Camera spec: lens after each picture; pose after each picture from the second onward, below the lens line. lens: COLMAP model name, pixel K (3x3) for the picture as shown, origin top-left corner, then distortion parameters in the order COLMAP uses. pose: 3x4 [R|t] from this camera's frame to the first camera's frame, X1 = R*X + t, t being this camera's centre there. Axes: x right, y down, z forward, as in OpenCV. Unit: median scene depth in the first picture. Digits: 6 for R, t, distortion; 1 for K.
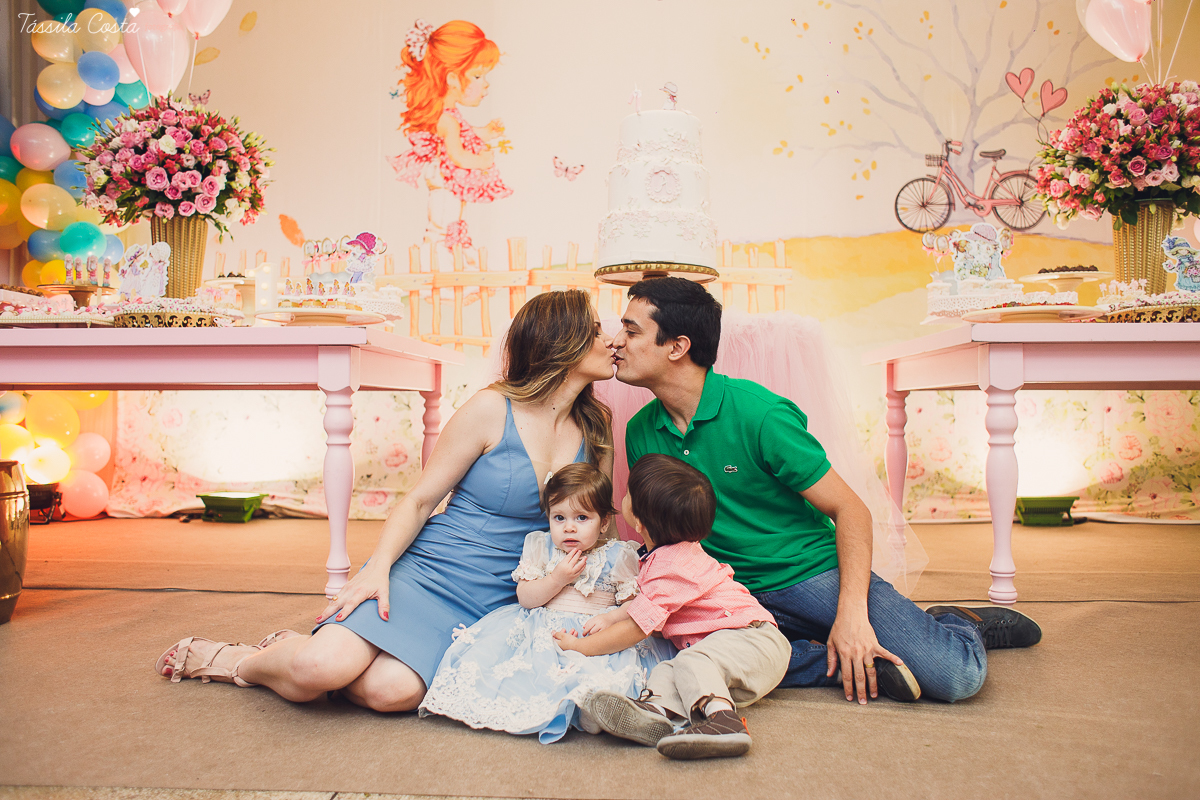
lens RADIAL K [[959.2, 0, 596.5], [0, 959.2, 404.3], [0, 0, 1]] dist [-0.099280, 0.131519]
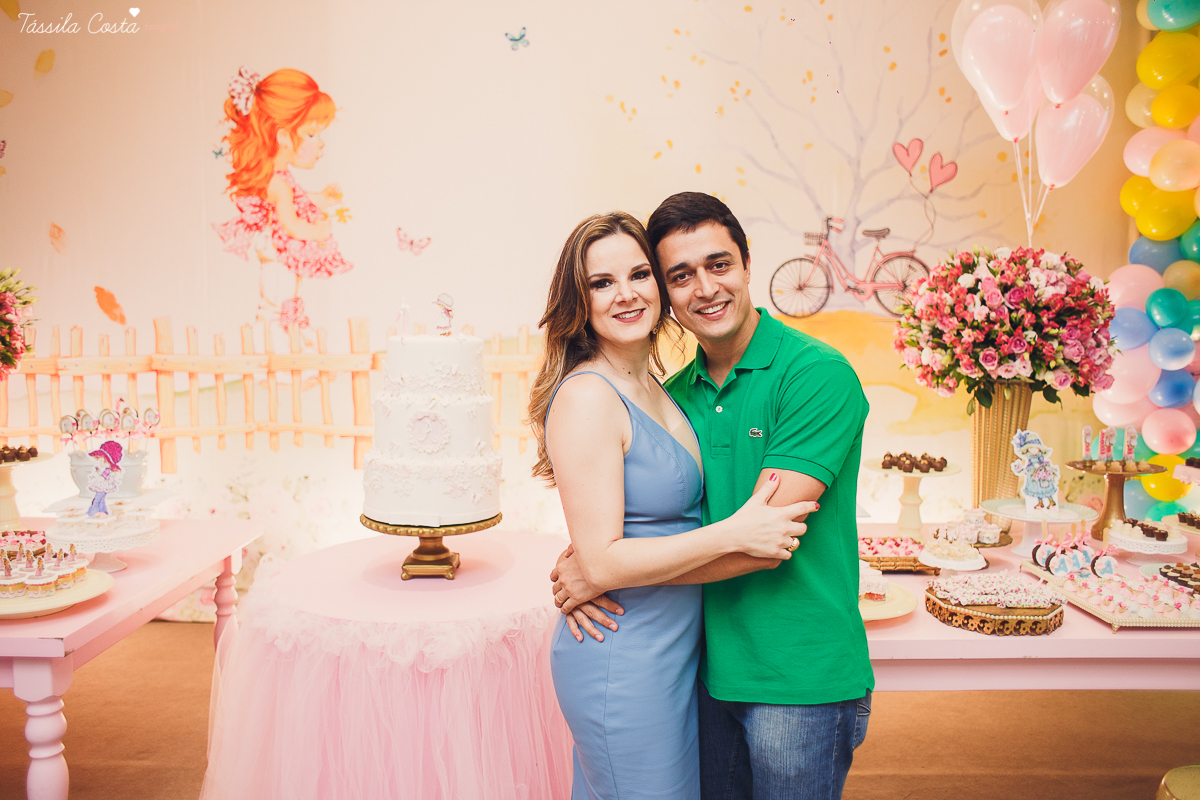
lens RADIAL K [[959.2, 0, 596.5], [0, 959.2, 404.3], [0, 0, 1]] dist [-0.099280, 0.131519]
pose [[0.998575, 0.000392, 0.053361, 0.098263], [-0.005957, 0.994541, 0.104173, -0.193667], [-0.053029, -0.104343, 0.993127, 0.077148]]
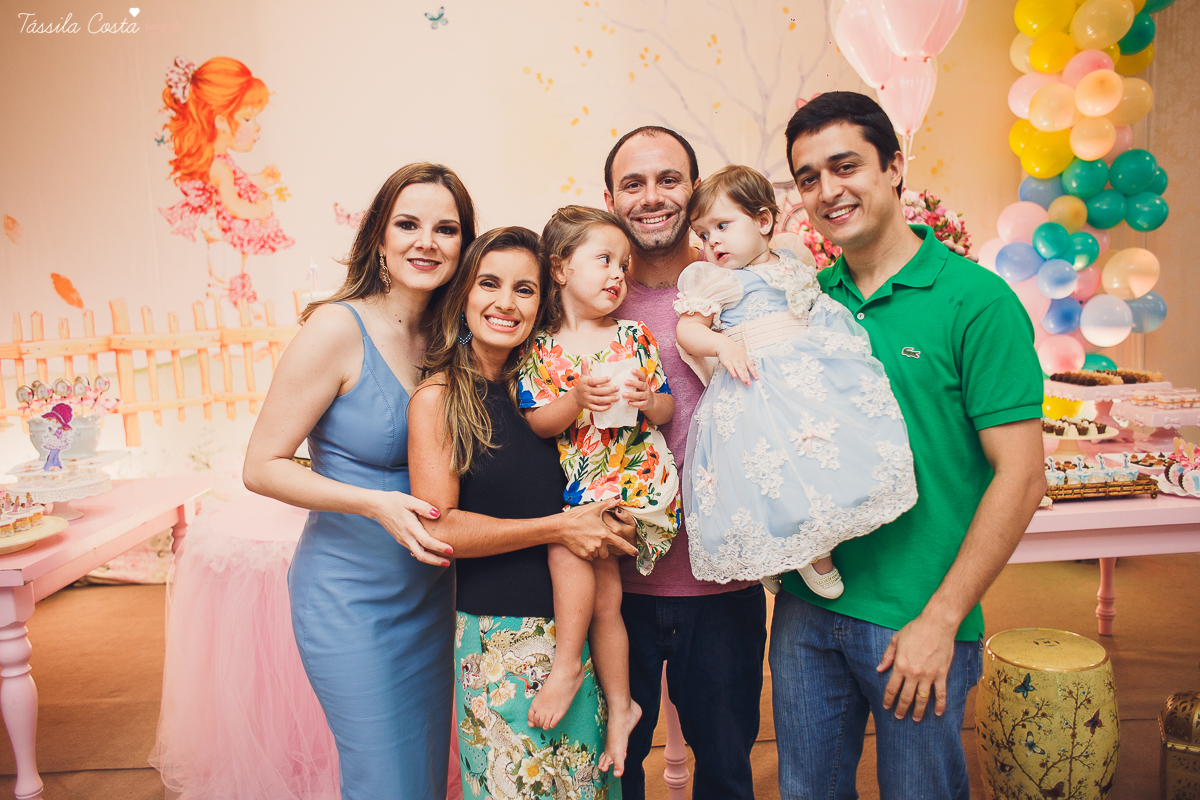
lens RADIAL K [[959.2, 0, 596.5], [0, 959.2, 404.3], [0, 0, 1]] dist [-0.099280, 0.131519]
pose [[0.996501, -0.053261, 0.064409, 0.150064], [0.044460, 0.990373, 0.131089, -0.177483], [-0.070771, -0.127766, 0.989276, 0.009498]]
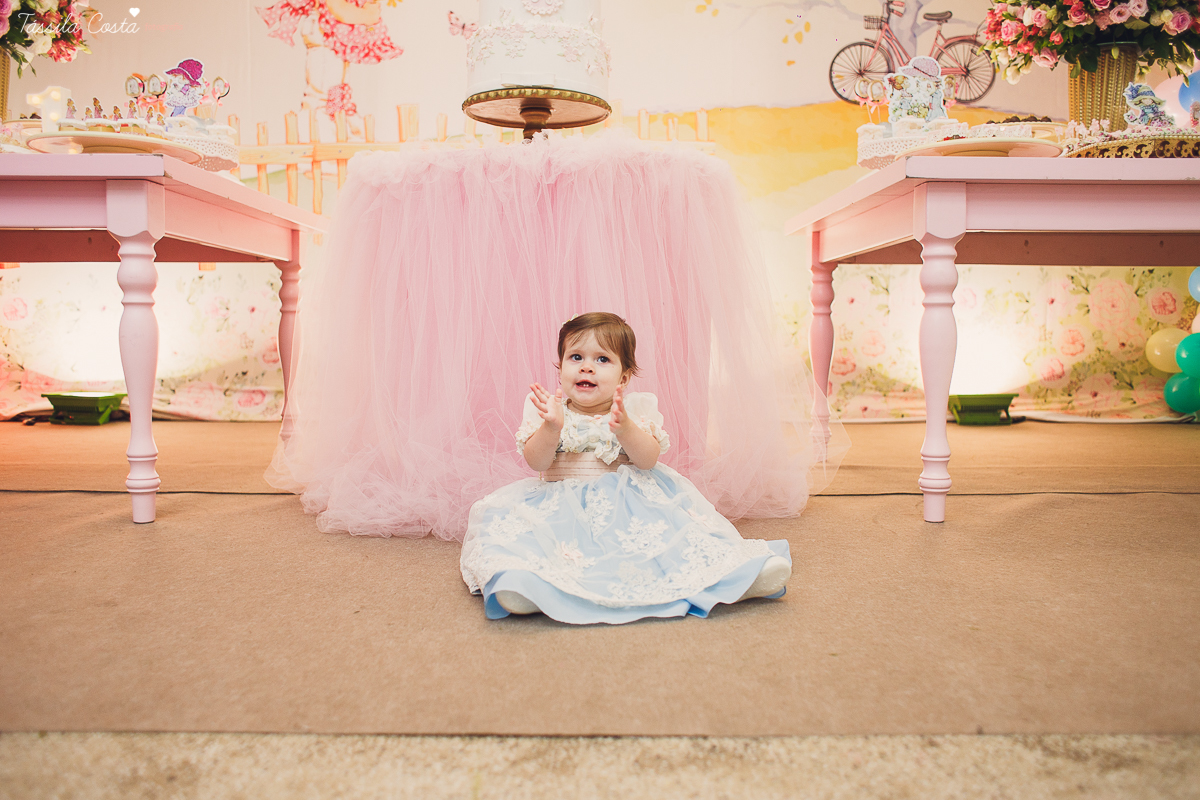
lens RADIAL K [[972.3, 0, 596.5], [0, 972.3, 404.4], [0, 0, 1]] dist [-0.100539, 0.133491]
pose [[0.998027, -0.002395, 0.062734, 0.035990], [-0.002700, 0.996711, 0.080998, 0.031422], [-0.062721, -0.081007, 0.994738, 0.081738]]
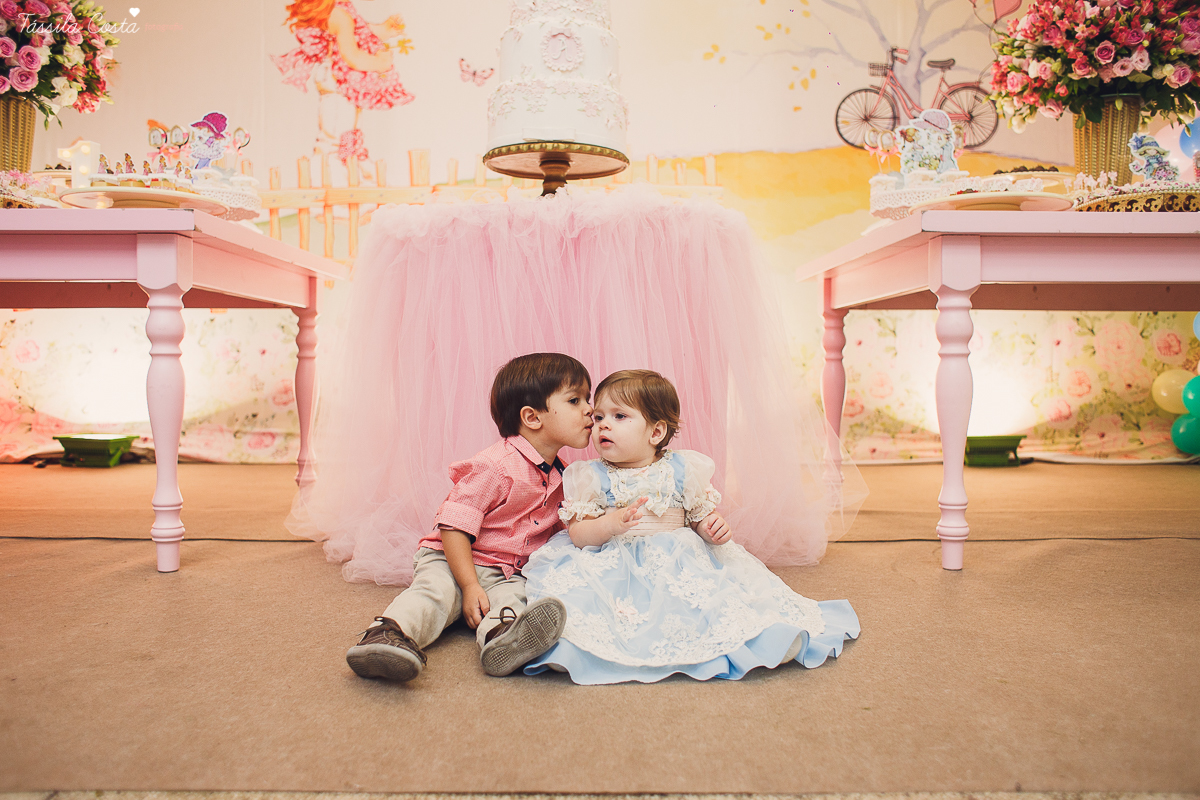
lens RADIAL K [[977.0, 0, 596.7], [0, 977.0, 404.6], [0, 0, 1]] dist [-0.100019, 0.131768]
pose [[0.997928, -0.001166, 0.064323, 0.025159], [-0.001731, 0.998987, 0.044966, 0.024451], [-0.064310, -0.044984, 0.996916, 0.075288]]
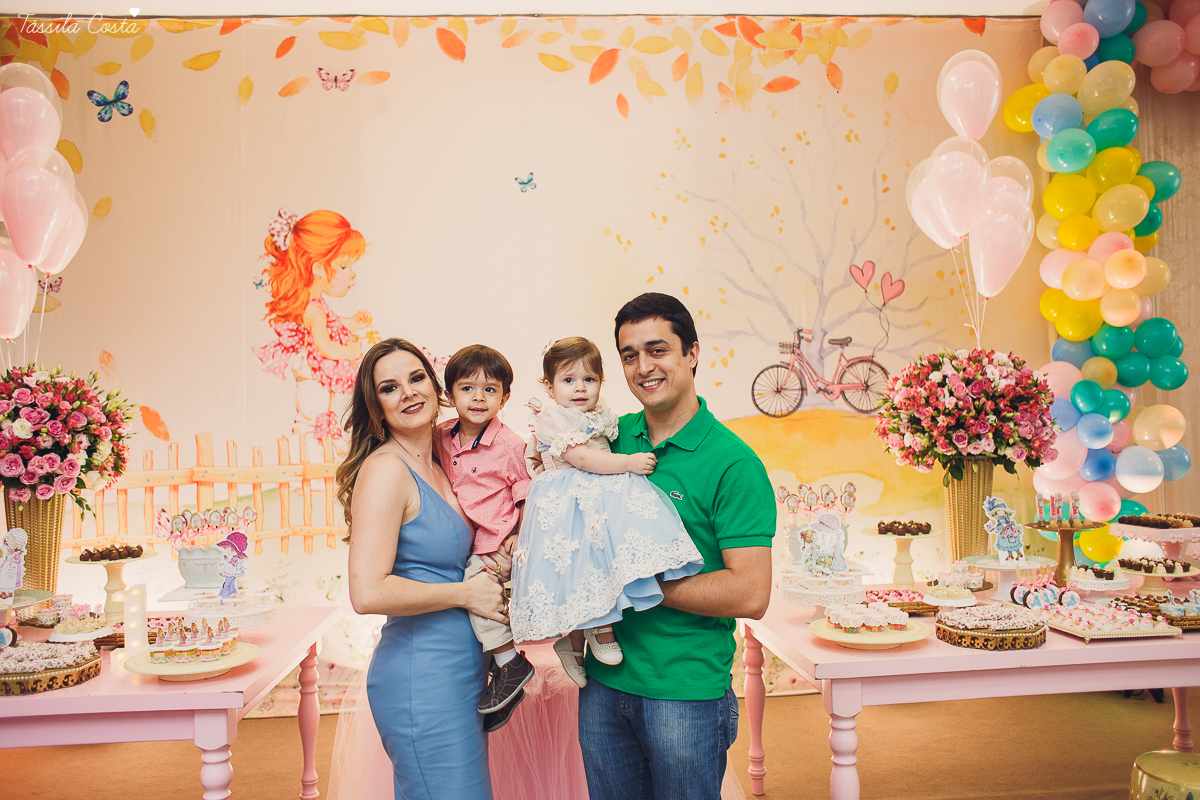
lens RADIAL K [[959.2, 0, 596.5], [0, 959.2, 404.3], [0, 0, 1]] dist [-0.099280, 0.131519]
pose [[0.991022, -0.021956, 0.131884, 0.003773], [0.024212, 0.999586, -0.015530, -0.184055], [-0.131489, 0.018584, 0.991143, -0.029428]]
